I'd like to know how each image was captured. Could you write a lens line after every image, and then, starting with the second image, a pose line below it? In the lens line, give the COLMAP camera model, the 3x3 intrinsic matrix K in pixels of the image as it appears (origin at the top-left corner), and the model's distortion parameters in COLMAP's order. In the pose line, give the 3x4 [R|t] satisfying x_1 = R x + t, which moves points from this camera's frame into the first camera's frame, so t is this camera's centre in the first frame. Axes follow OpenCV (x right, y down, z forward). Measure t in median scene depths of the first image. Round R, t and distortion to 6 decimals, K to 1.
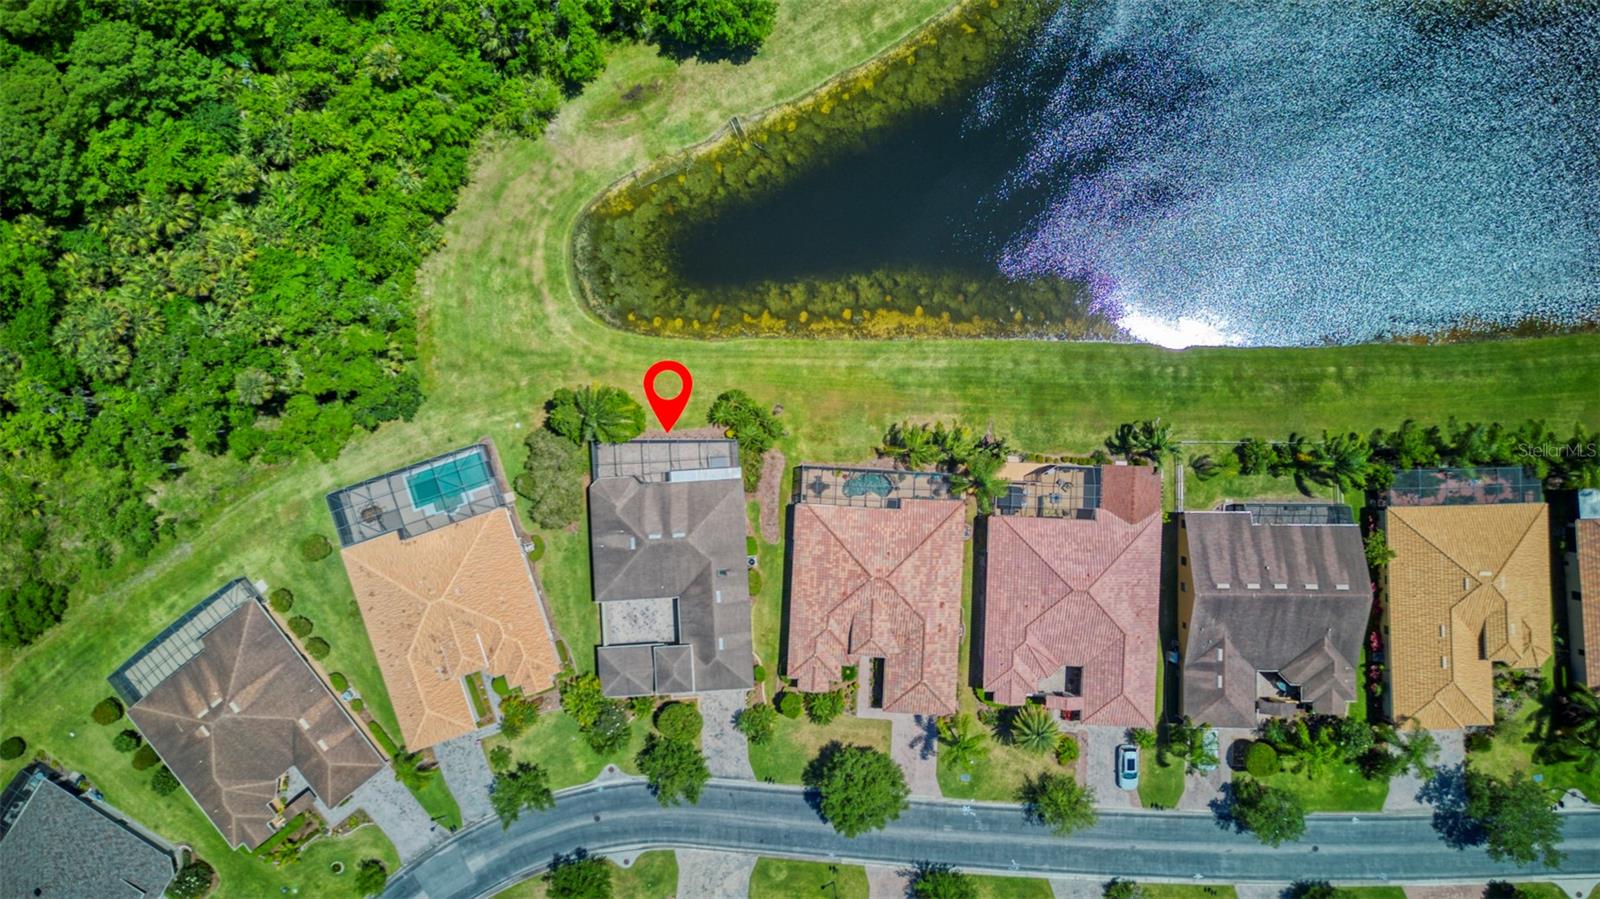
lens RADIAL K [[1119.9, 0, 796.3], [0, 1119.9, 445.3], [0, 0, 1]] dist [0.081069, -0.079815]
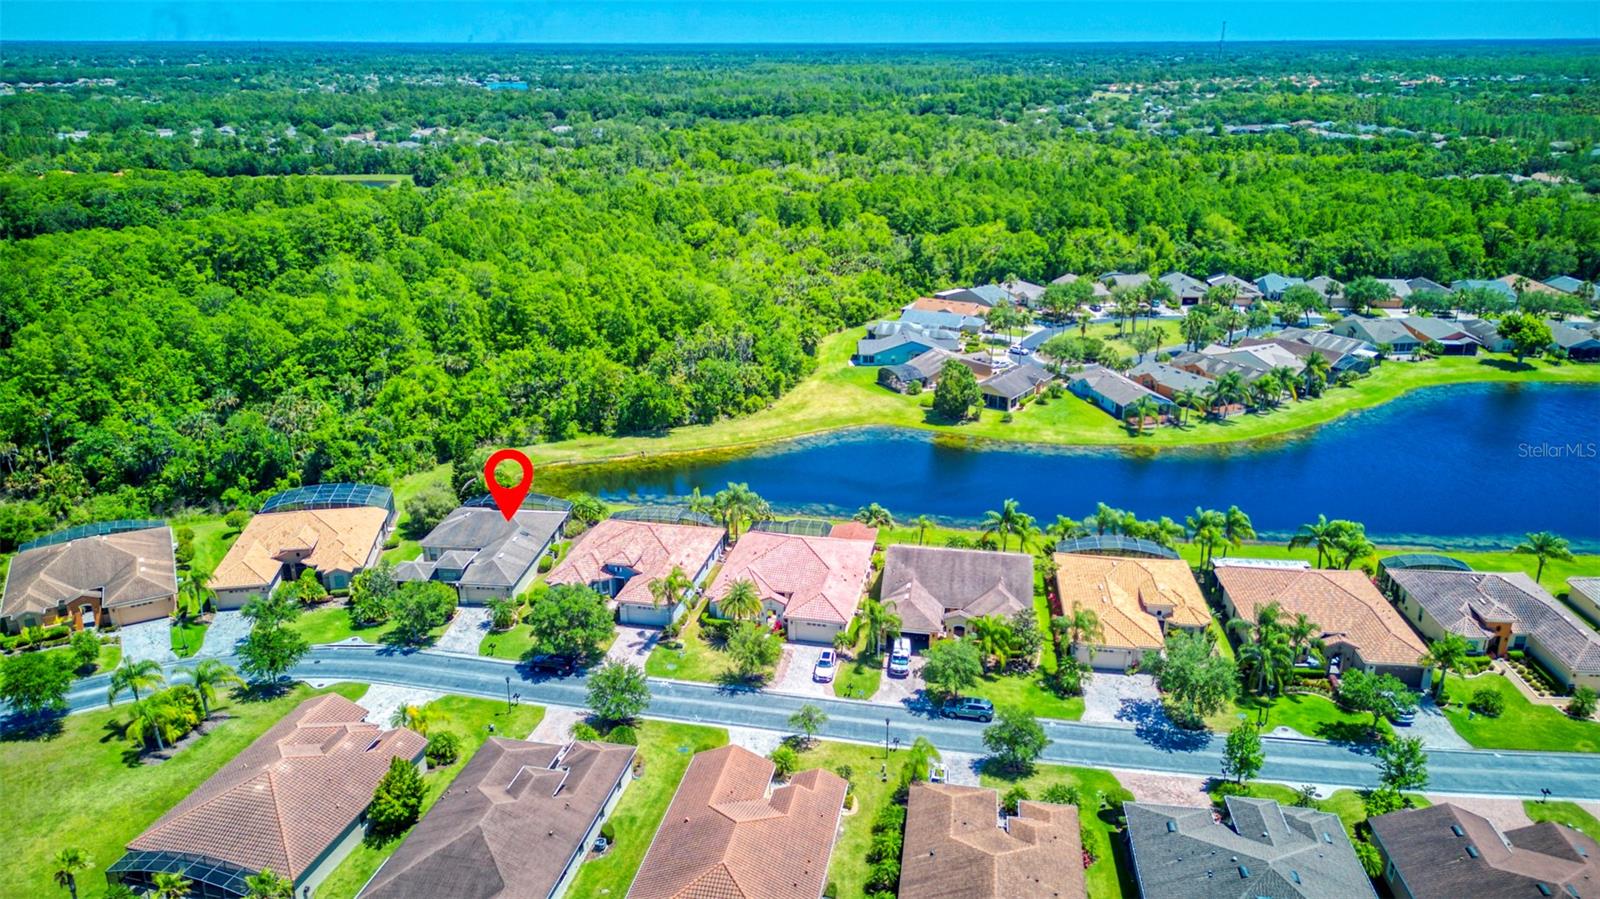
lens RADIAL K [[1124.3, 0, 800.0], [0, 1124.3, 449.5], [0, 0, 1]] dist [0.090746, -0.106419]
pose [[0.987383, 0.049524, -0.150405, 0.413028], [-0.158283, 0.336124, -0.928422, 1.173405], [0.004576, 0.940515, 0.339722, 0.457537]]
